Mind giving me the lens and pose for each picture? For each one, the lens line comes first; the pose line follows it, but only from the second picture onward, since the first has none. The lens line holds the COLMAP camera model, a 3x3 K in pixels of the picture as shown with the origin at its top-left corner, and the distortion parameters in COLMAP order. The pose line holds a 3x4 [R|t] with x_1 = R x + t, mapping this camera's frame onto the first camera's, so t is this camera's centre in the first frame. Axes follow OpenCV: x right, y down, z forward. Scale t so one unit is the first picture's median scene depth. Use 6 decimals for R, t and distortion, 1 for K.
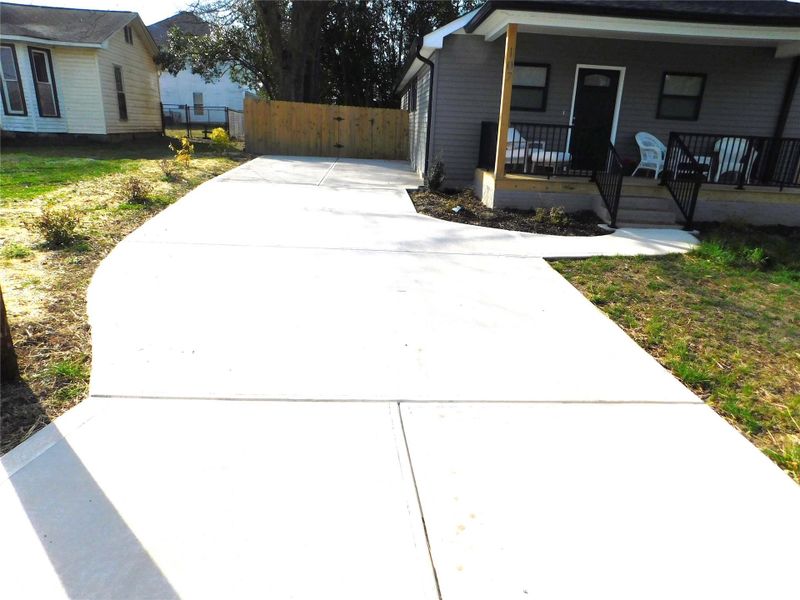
lens RADIAL K [[471.0, 0, 405.1], [0, 471.0, 280.0], [0, 0, 1]] dist [-0.097215, 0.087848]
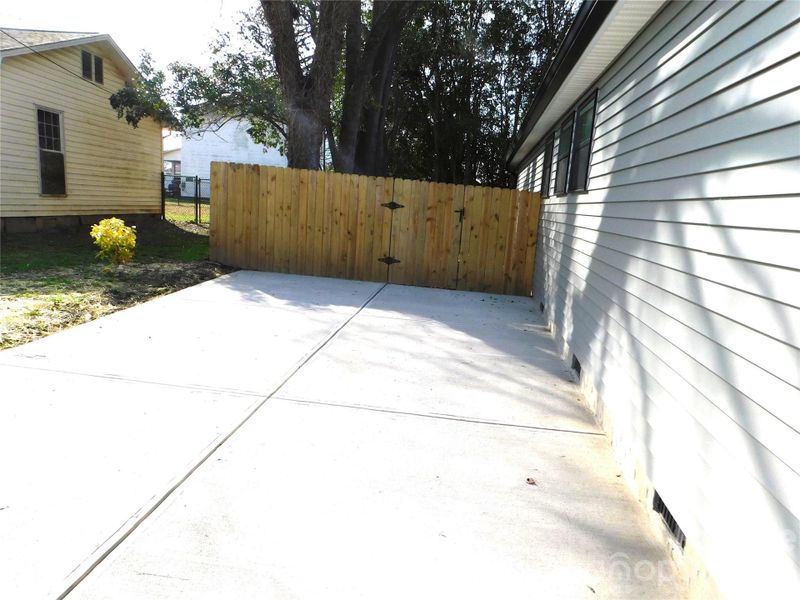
lens RADIAL K [[520.4, 0, 378.9], [0, 520.4, 303.3], [0, 0, 1]] dist [-0.068208, 0.059377]
pose [[0.968847, 0.070610, -0.237381, -0.021372], [-0.102882, 0.986626, -0.126429, -0.177000], [0.225279, 0.146912, 0.963154, 0.494652]]
